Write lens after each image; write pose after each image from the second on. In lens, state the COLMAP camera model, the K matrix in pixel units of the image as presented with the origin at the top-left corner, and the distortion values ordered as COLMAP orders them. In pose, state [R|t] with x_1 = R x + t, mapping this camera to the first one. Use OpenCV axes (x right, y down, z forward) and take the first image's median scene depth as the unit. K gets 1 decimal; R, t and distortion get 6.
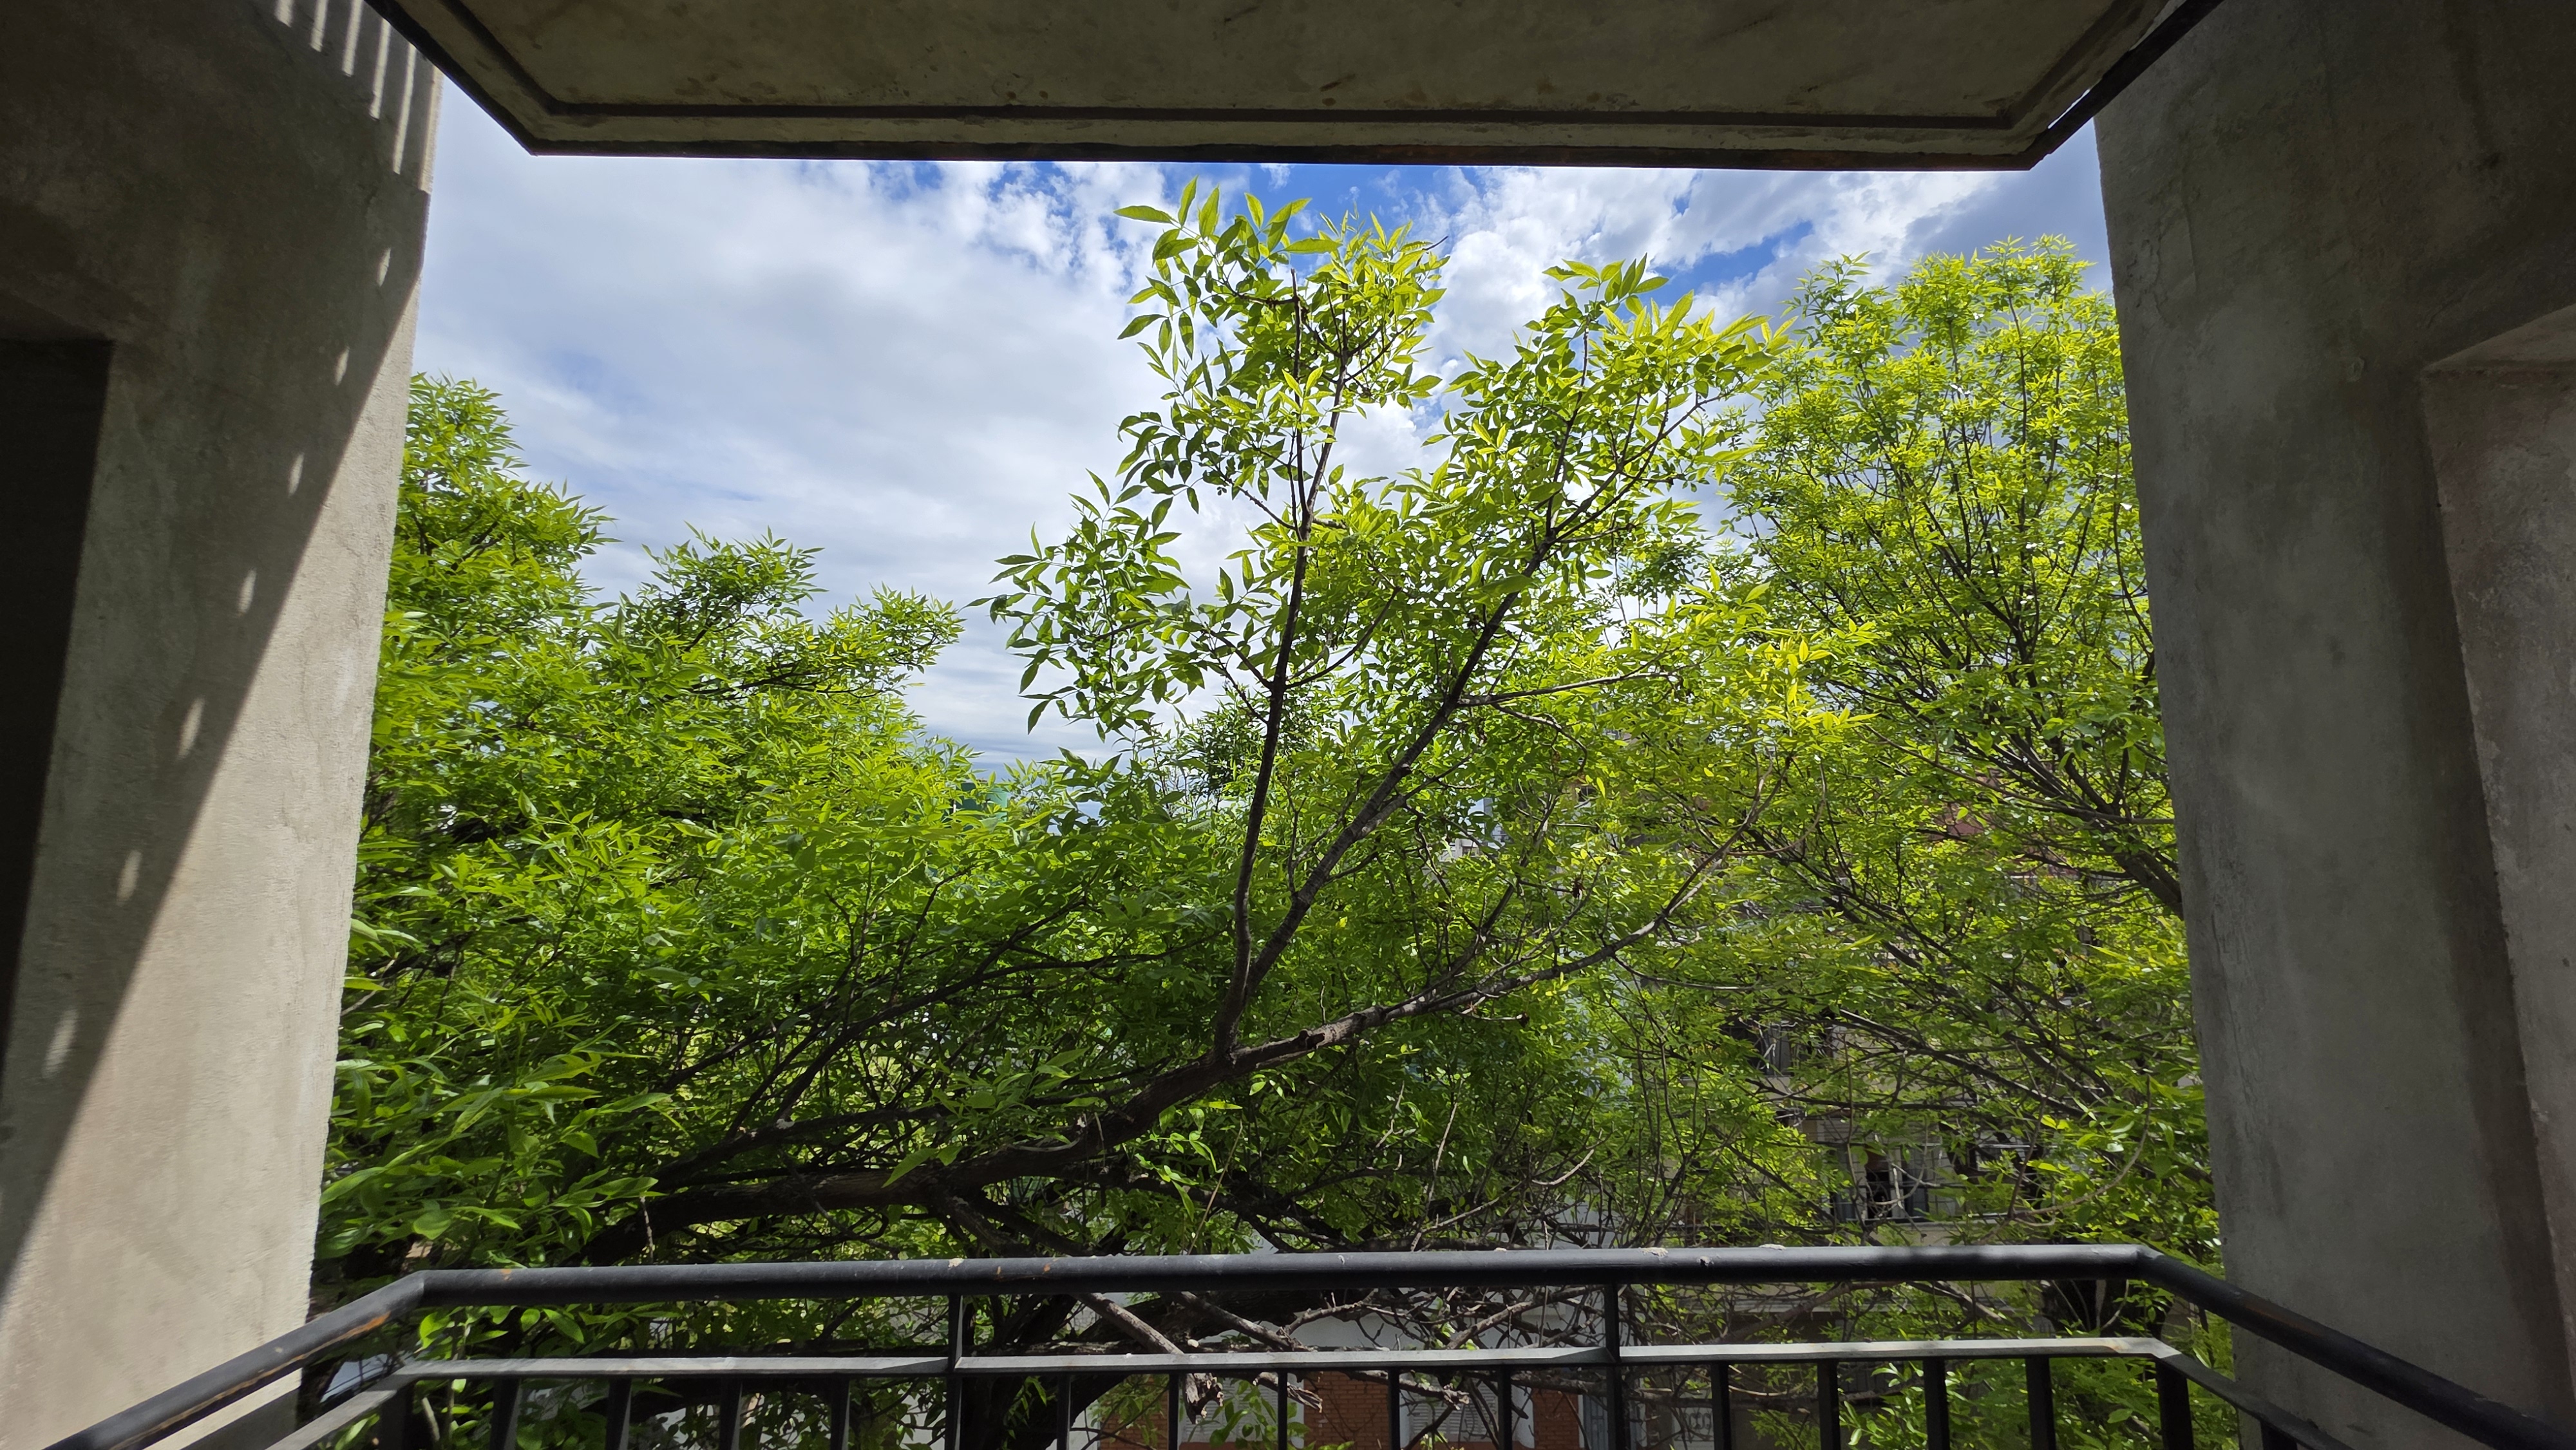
lens RADIAL K [[1022.9, 0, 1294.0], [0, 1022.9, 727.9], [0, 0, 1]] dist [0.020270, -0.011349]
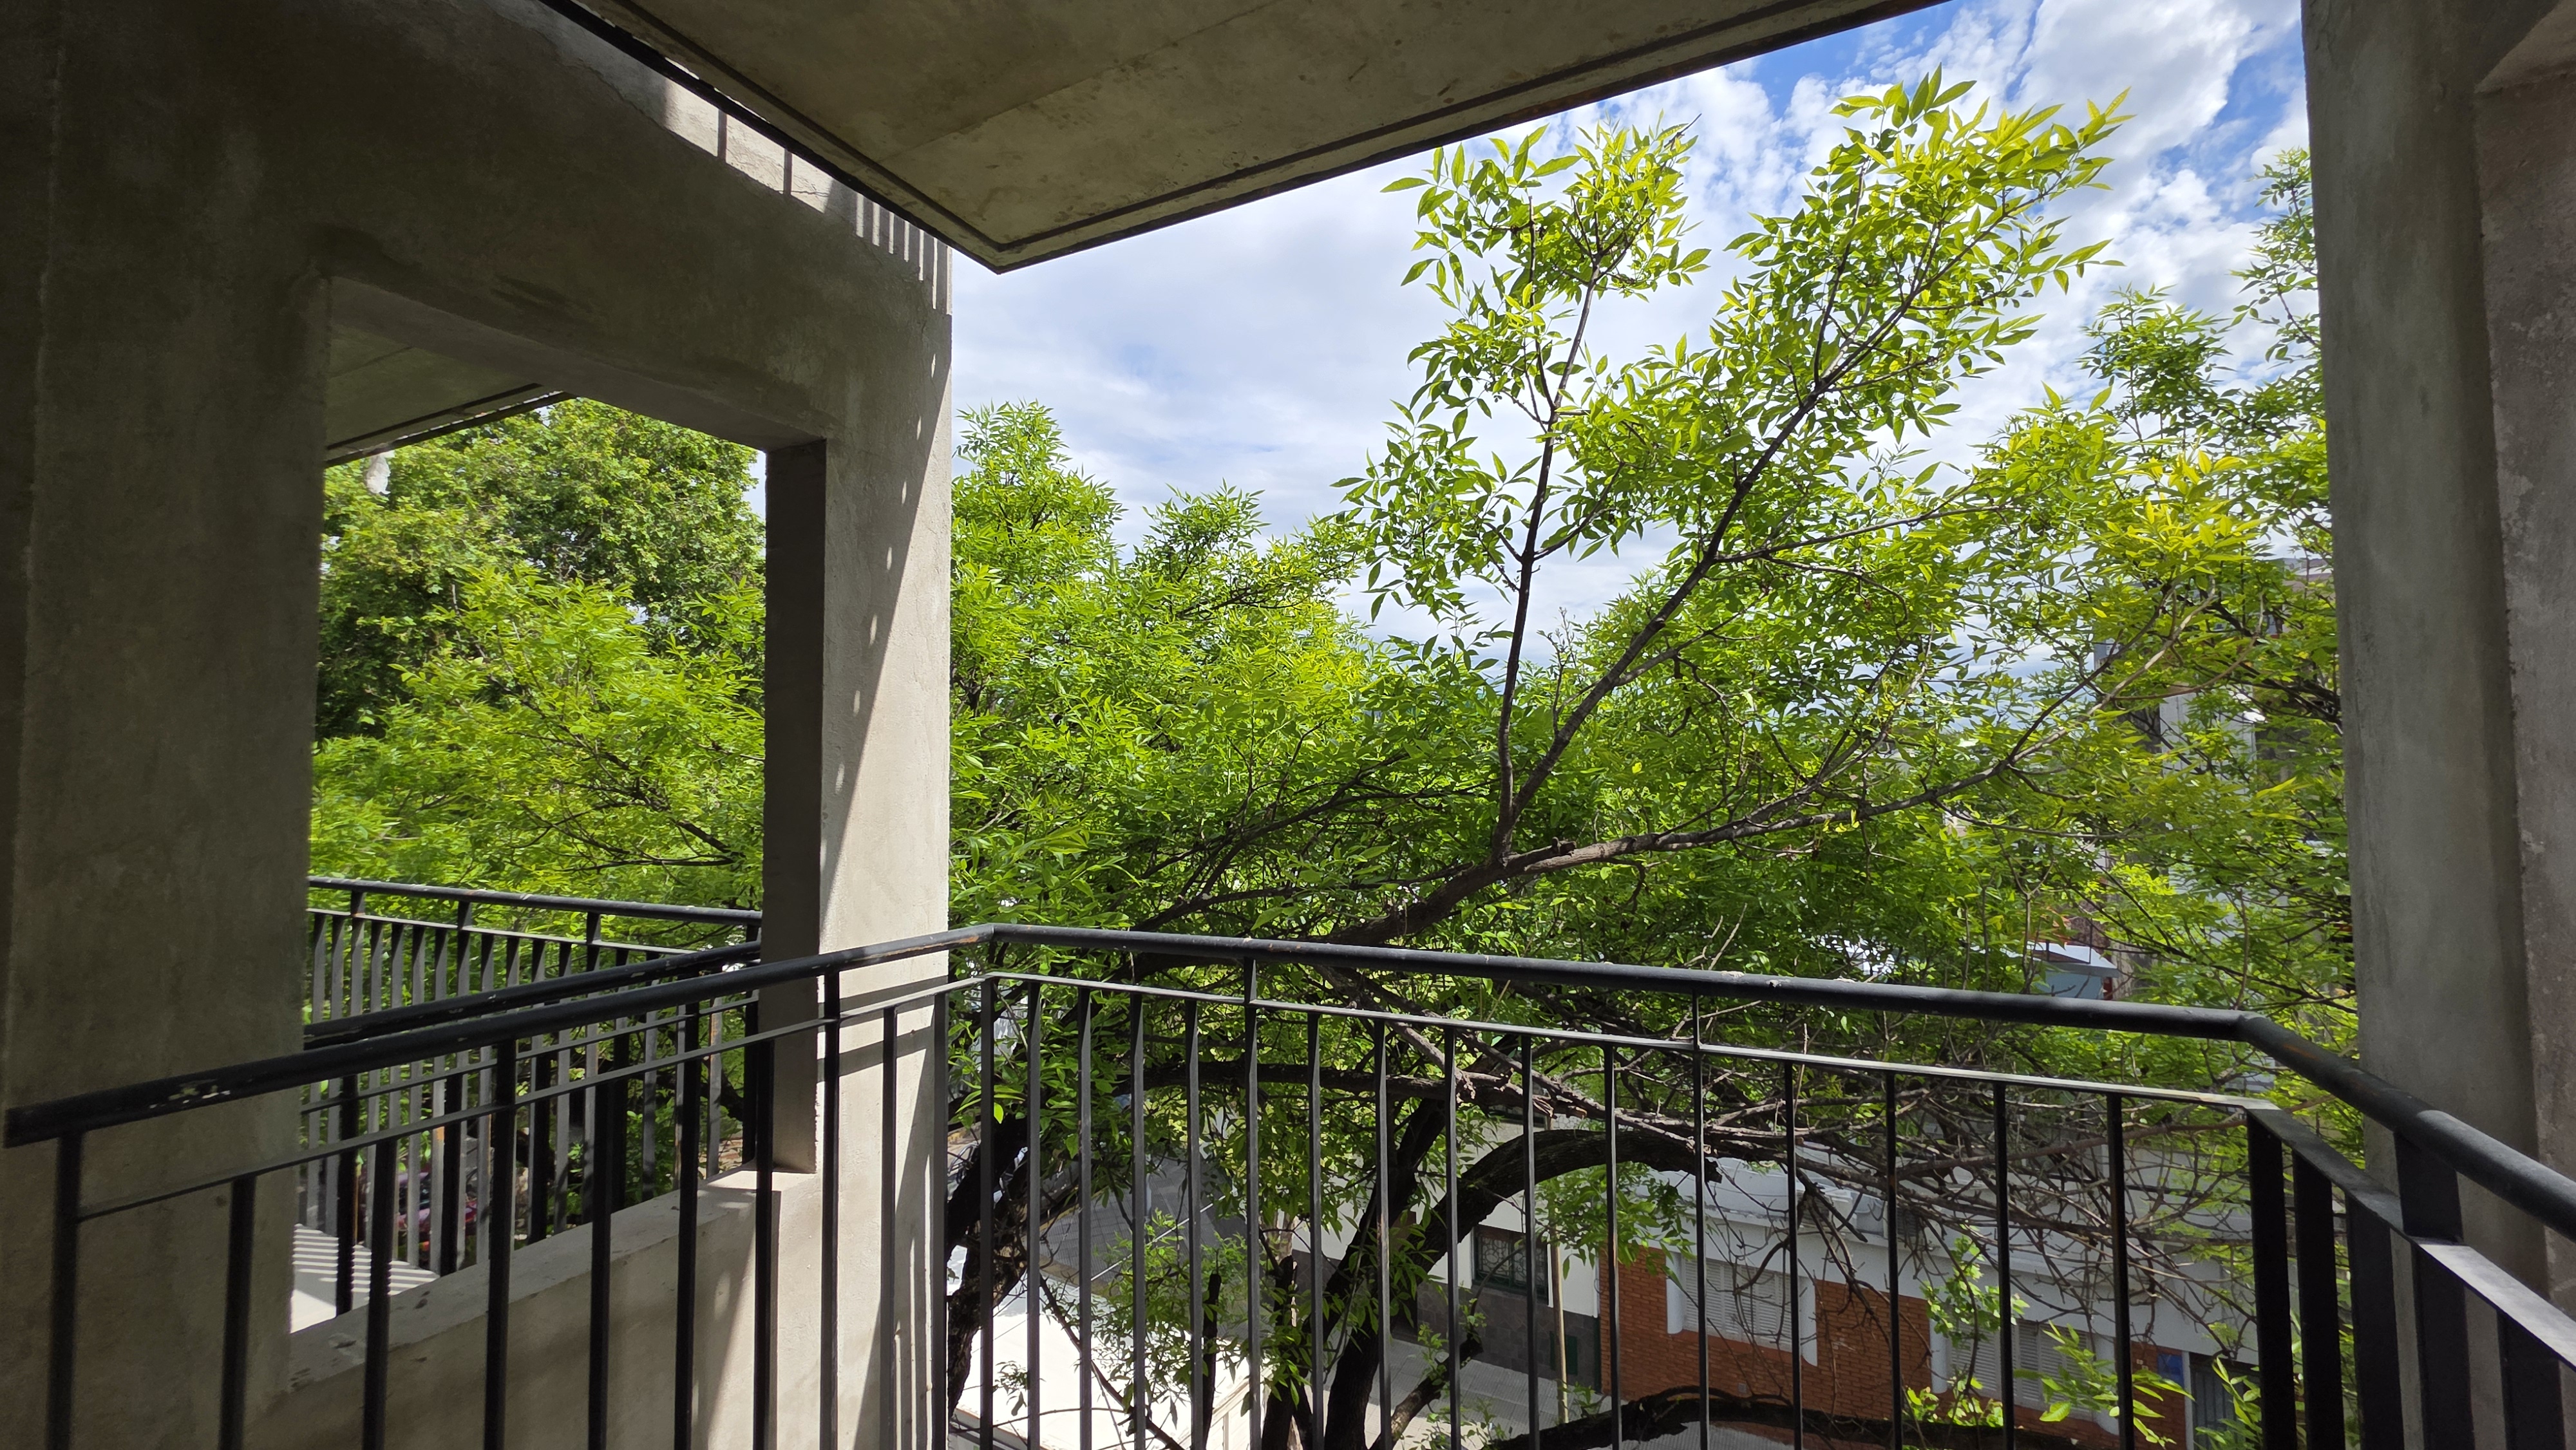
lens RADIAL K [[1028.5, 0, 1287.1], [0, 1028.5, 724.8], [0, 0, 1]] dist [-0.001237, 0.000019]
pose [[0.886617, -0.026930, -0.461719, 0.265521], [0.065027, 0.995645, 0.066798, 0.049811], [0.457910, -0.089248, 0.884507, -0.195908]]
